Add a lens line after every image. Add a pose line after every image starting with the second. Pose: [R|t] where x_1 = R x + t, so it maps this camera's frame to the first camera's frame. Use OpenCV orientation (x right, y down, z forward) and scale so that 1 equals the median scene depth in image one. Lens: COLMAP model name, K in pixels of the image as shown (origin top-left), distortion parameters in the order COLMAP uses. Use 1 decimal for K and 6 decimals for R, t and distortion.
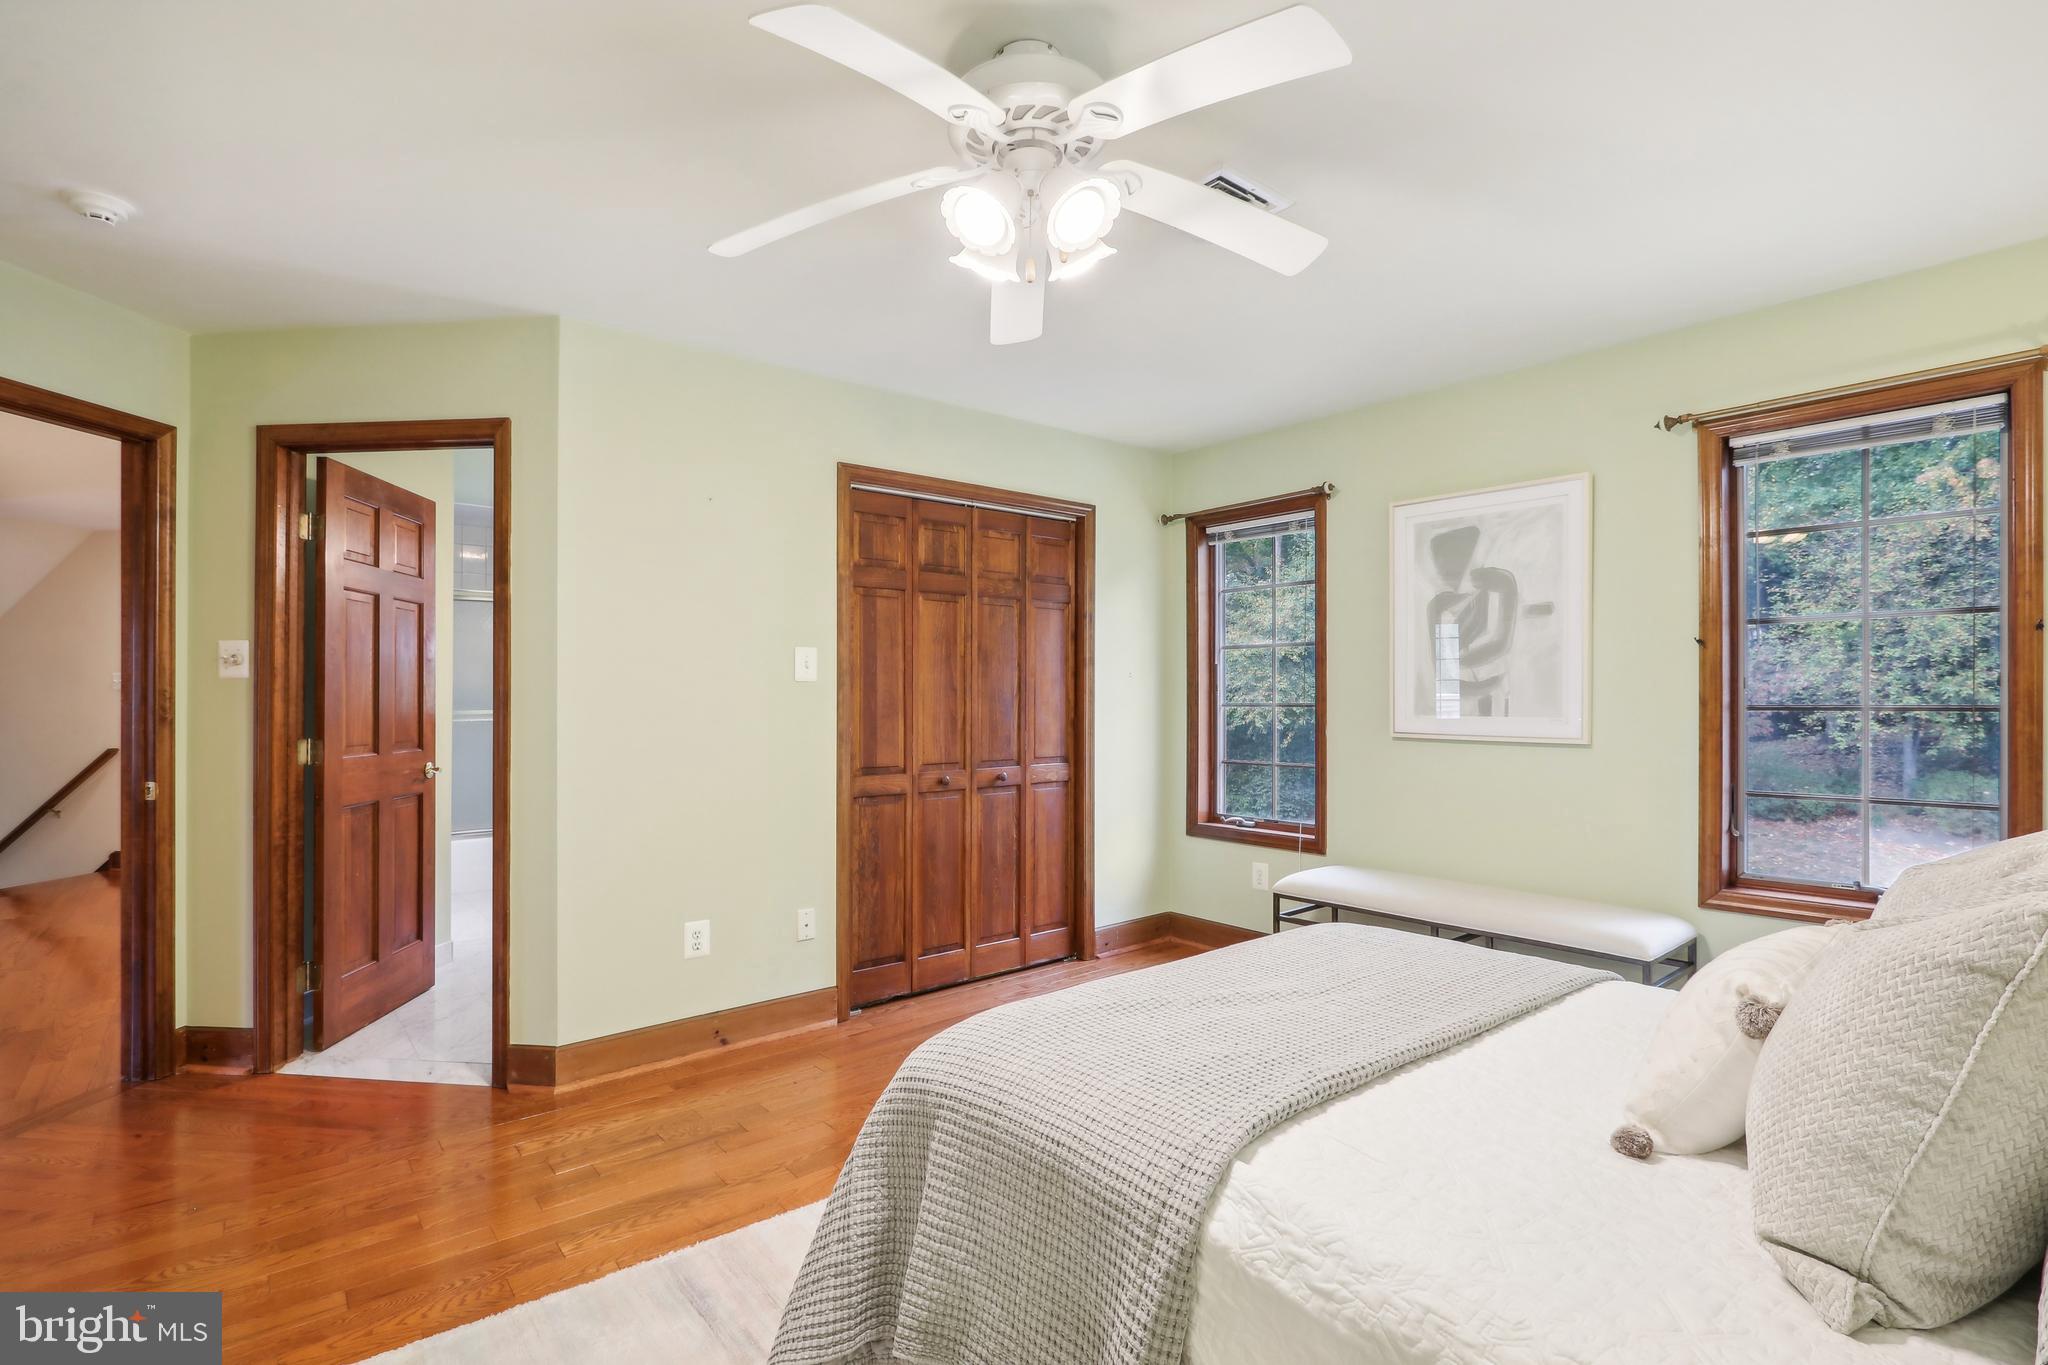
lens RADIAL K [[968.9, 0, 1016.8], [0, 968.9, 679.0], [0, 0, 1]] dist [-0.021173, 0.004901]
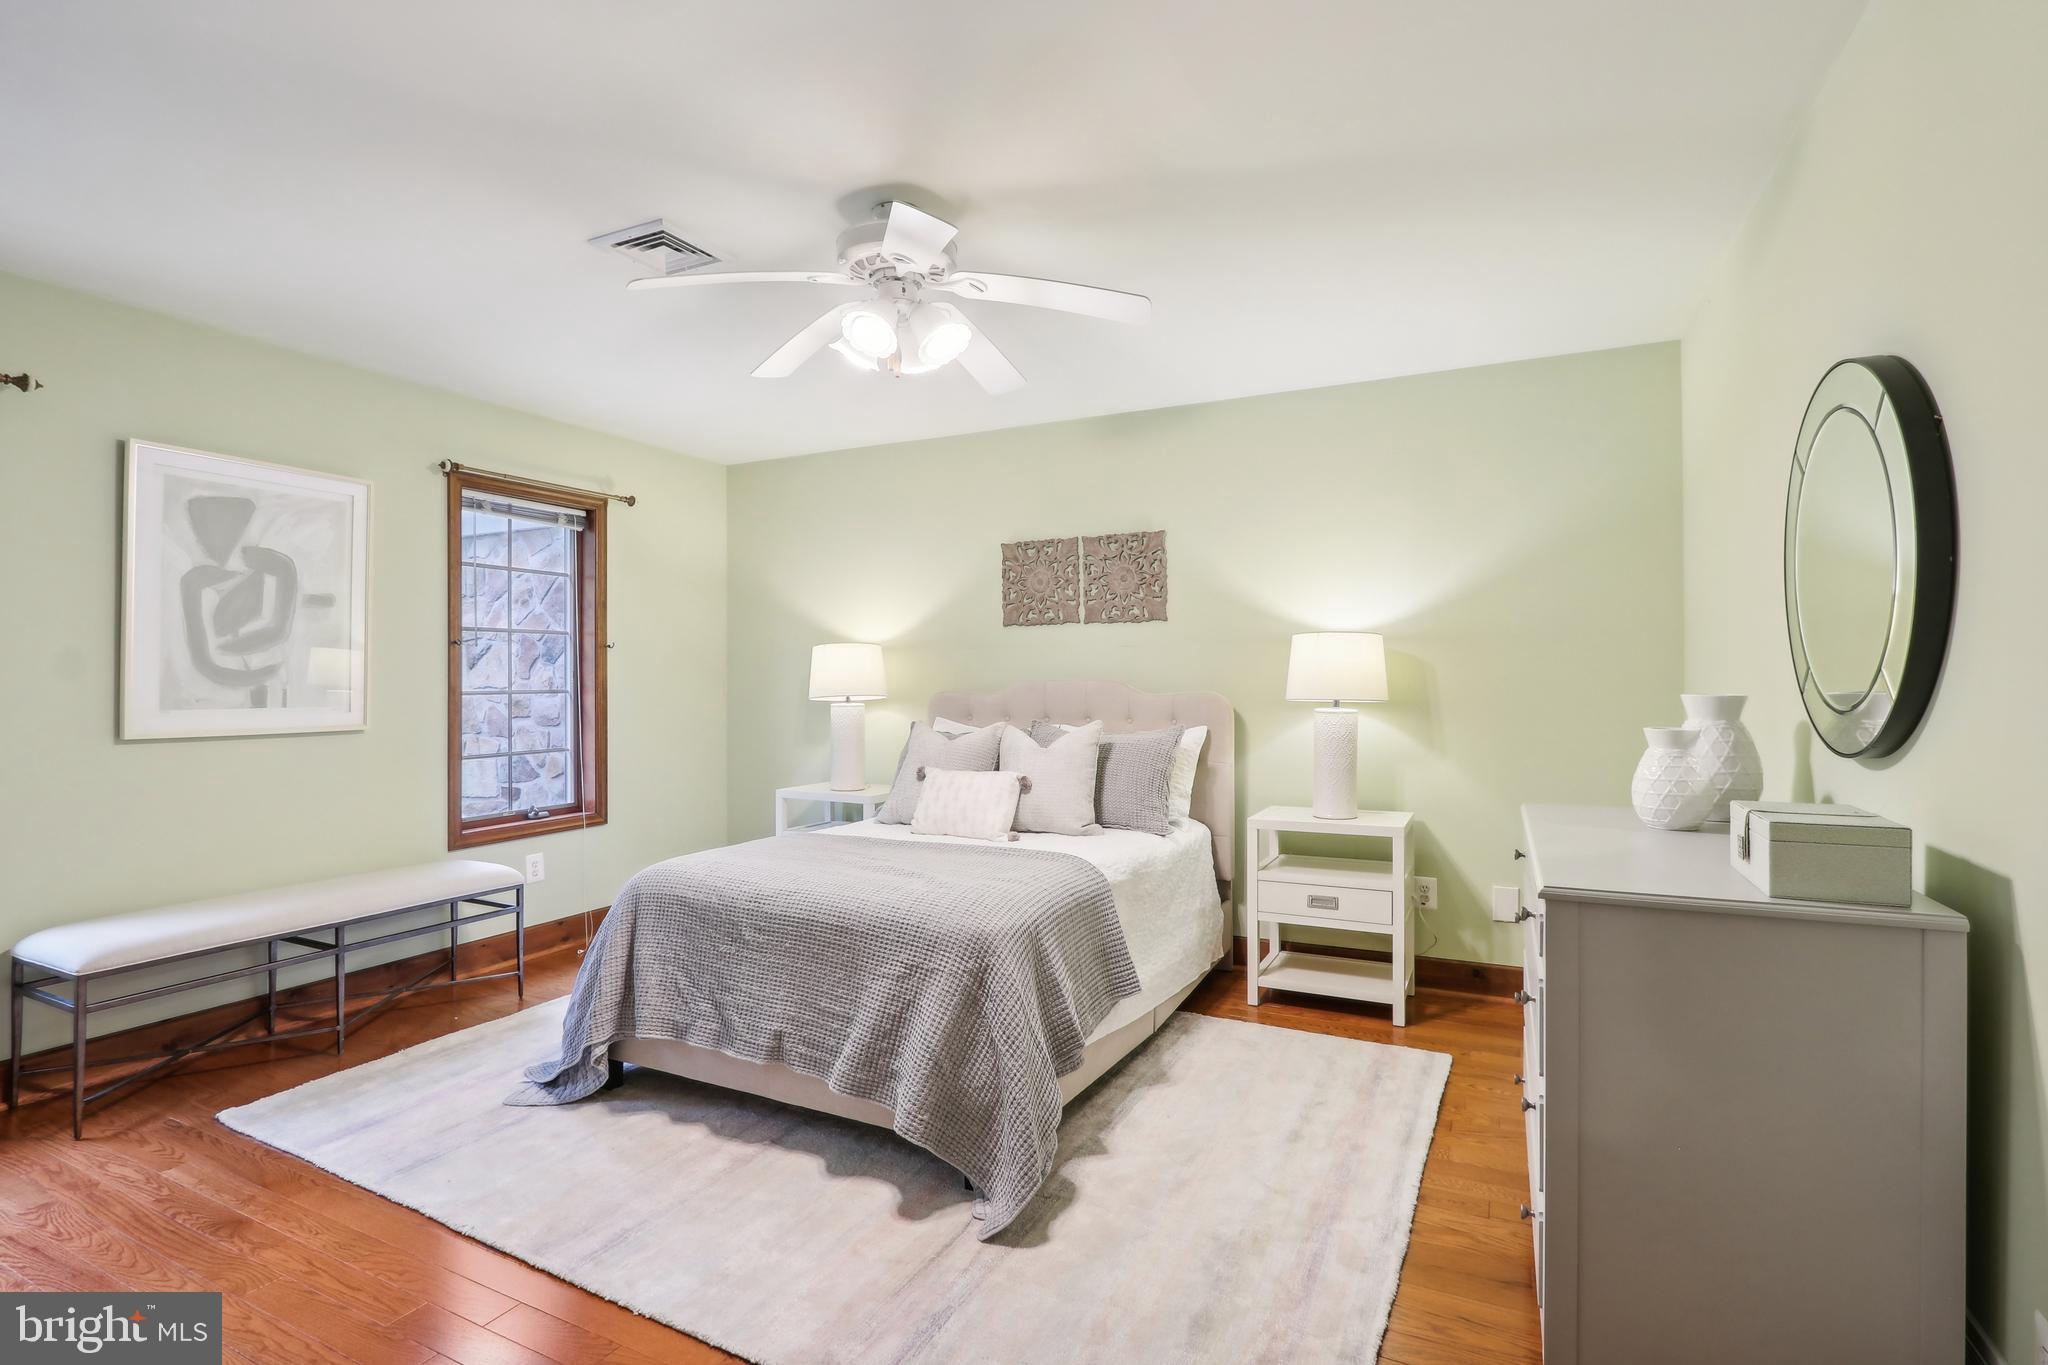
lens RADIAL K [[968.9, 0, 1016.8], [0, 968.9, 679.0], [0, 0, 1]] dist [-0.021173, 0.004901]
pose [[-0.405532, 0.001509, 0.914080, -0.649563], [-0.012369, 0.999898, -0.007138, 0.008261], [-0.913997, -0.014201, -0.405472, 0.712017]]
